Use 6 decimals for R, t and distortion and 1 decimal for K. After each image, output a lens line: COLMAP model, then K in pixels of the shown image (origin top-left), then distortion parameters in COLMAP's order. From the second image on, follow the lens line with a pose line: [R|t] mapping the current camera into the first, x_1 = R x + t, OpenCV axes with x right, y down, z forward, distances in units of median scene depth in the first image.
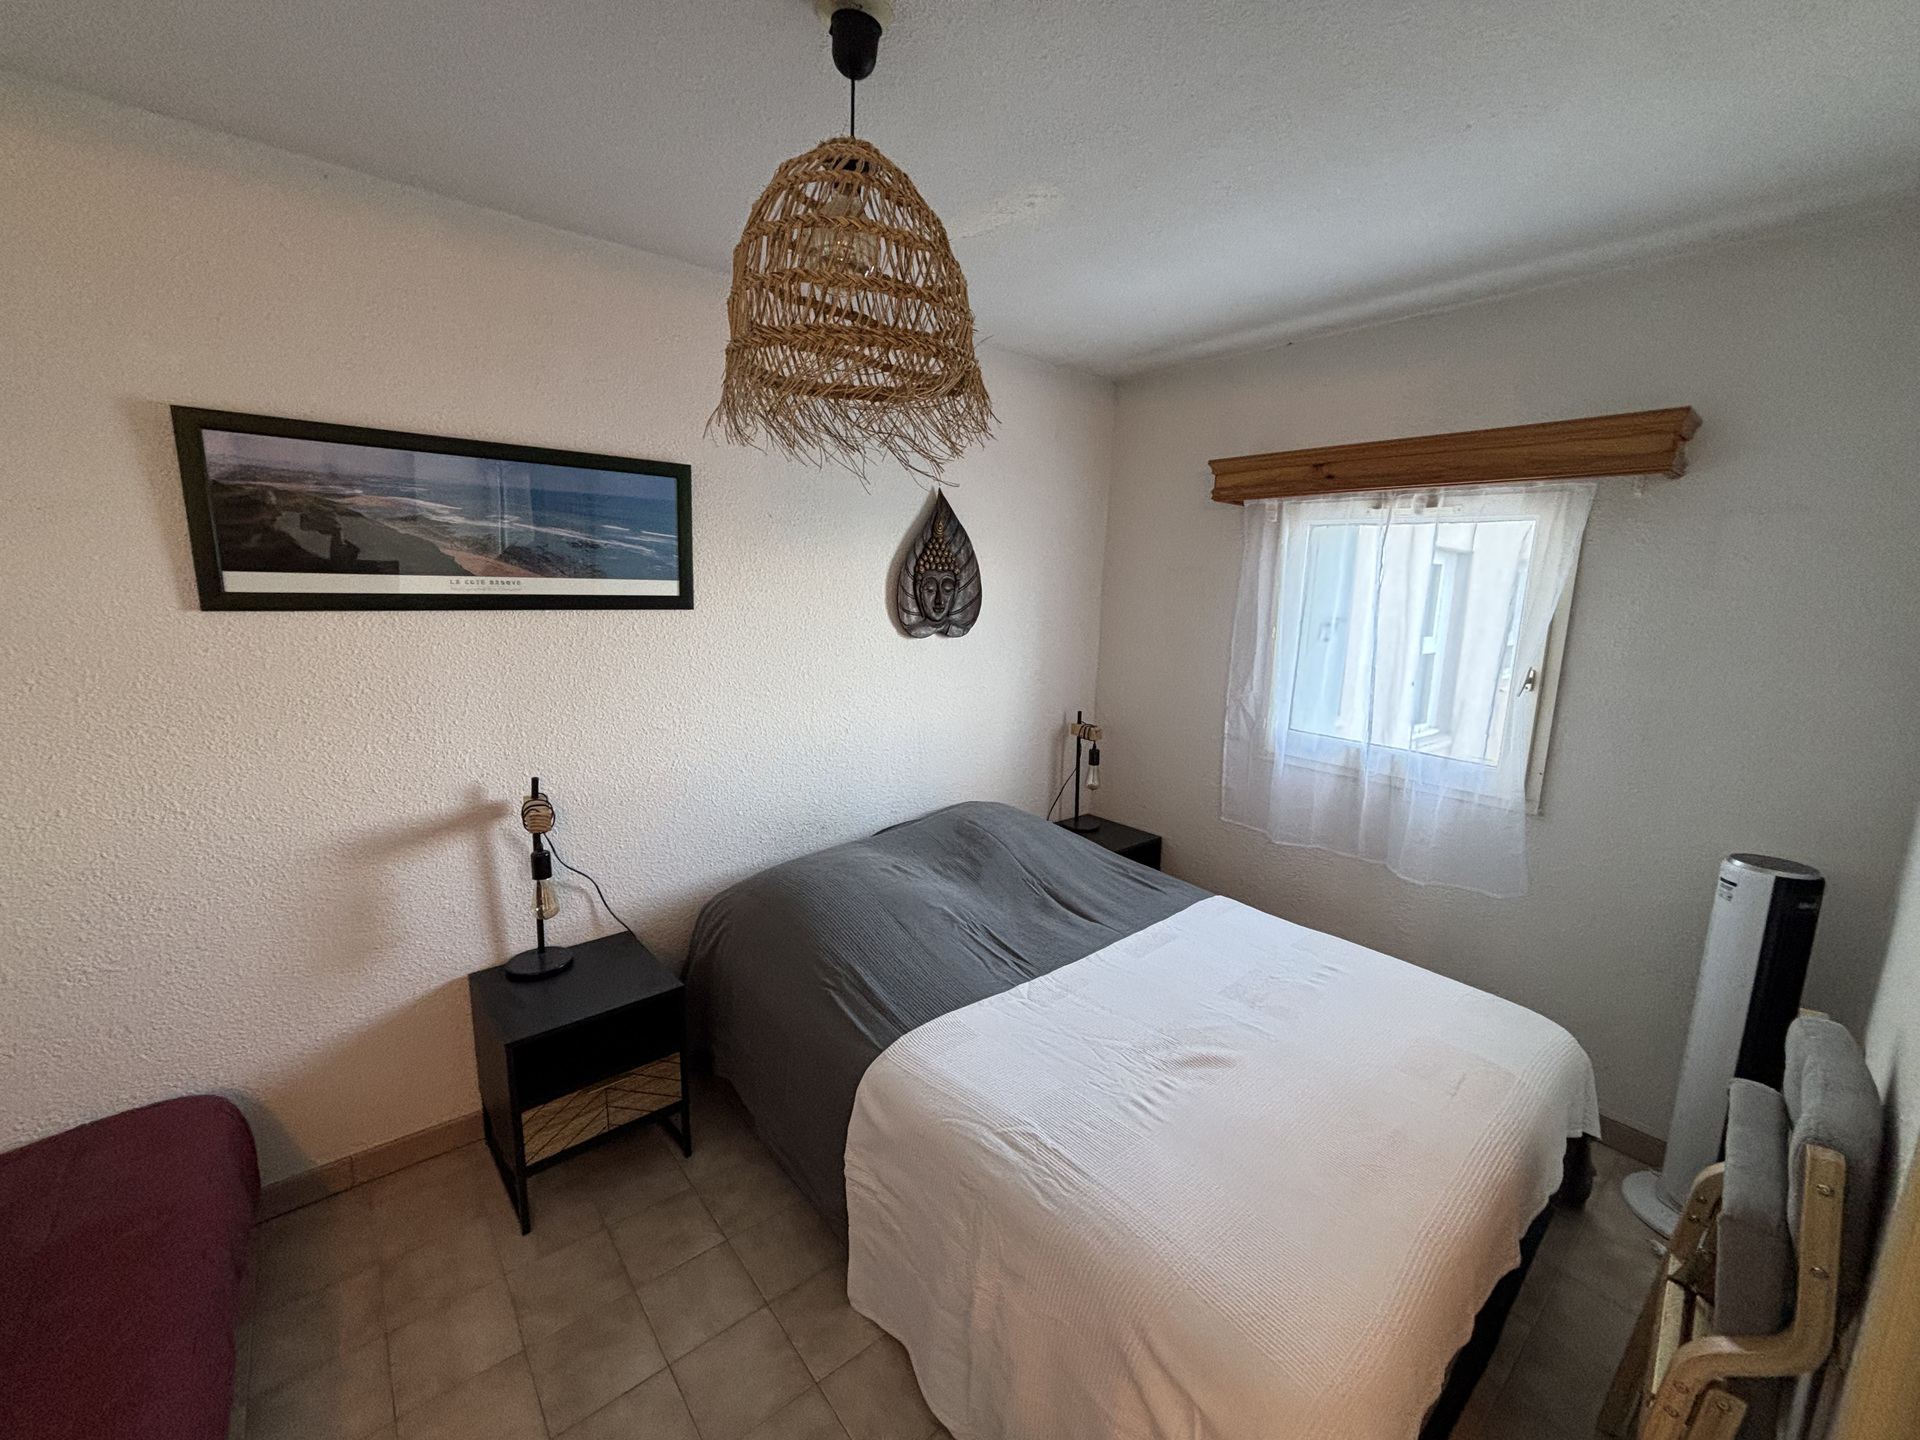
lens RADIAL K [[770.0, 0, 970.6], [0, 770.0, 731.6], [0, 0, 1]] dist [-0.001362, -0.000309]
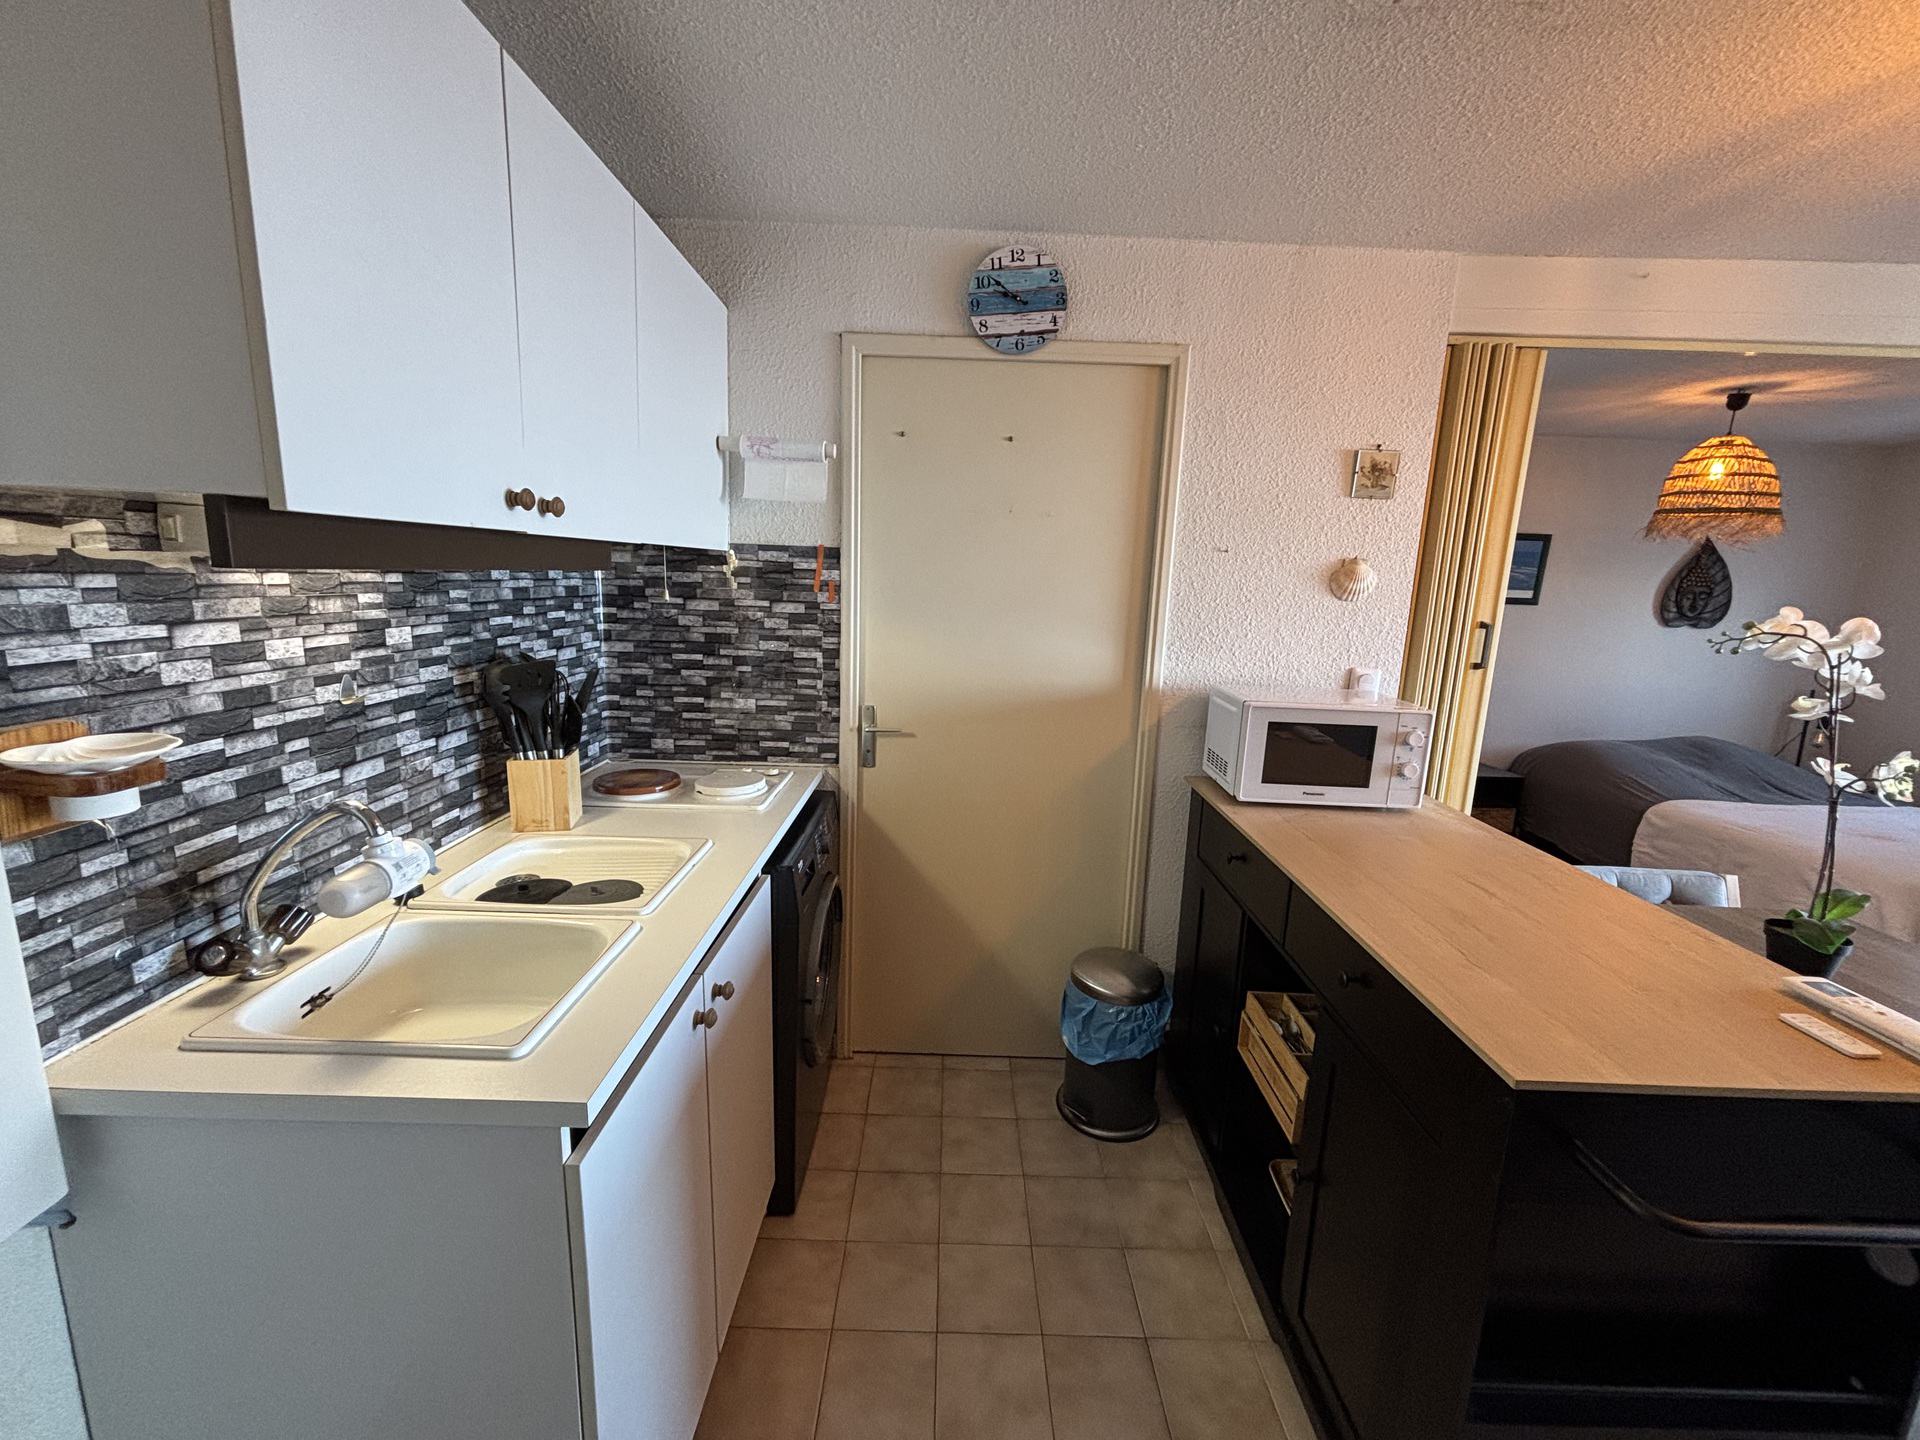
lens RADIAL K [[770.0, 0, 951.7], [0, 770.0, 716.7], [0, 0, 1]] dist [-0.001362, -0.000309]
pose [[0.754126, 0.120804, -0.645523, -0.144894], [-0.133945, 0.990567, 0.028896, 0.216139], [0.642925, 0.064673, 0.763194, -1.170792]]
